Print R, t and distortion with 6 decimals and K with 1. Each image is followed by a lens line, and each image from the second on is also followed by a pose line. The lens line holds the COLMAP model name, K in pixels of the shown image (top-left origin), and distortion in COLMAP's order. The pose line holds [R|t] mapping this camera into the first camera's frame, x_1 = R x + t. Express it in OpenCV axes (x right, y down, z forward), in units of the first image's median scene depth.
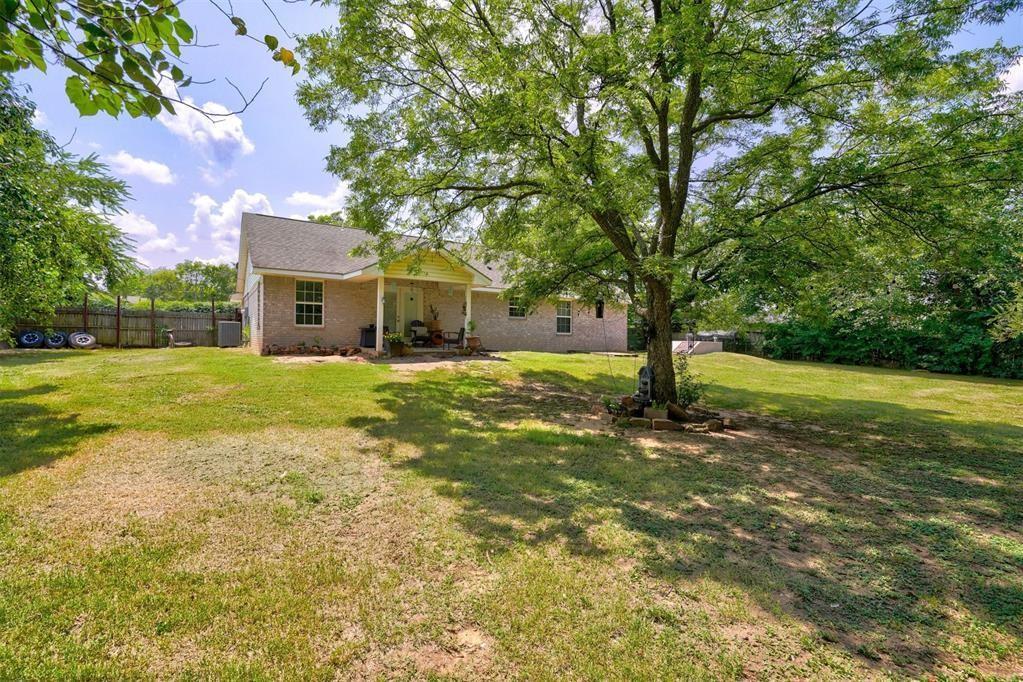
lens RADIAL K [[460.9, 0, 516.2], [0, 460.9, 338.2], [0, 0, 1]] dist [0.003934, -0.000186]
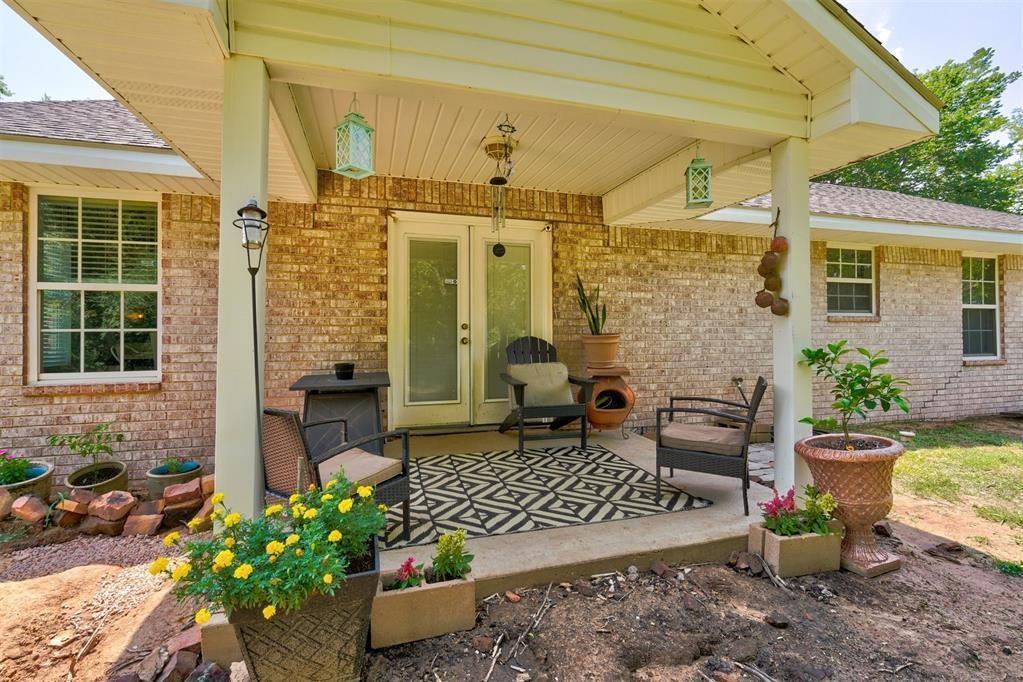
lens RADIAL K [[460.9, 0, 512.4], [0, 460.9, 331.7], [0, 0, 1]] dist [0.003934, -0.000186]
pose [[0.955927, -0.021043, -0.292849, -0.149519], [0.019456, 0.999776, -0.008334, -0.041482], [0.292958, 0.002269, 0.956122, 0.758718]]
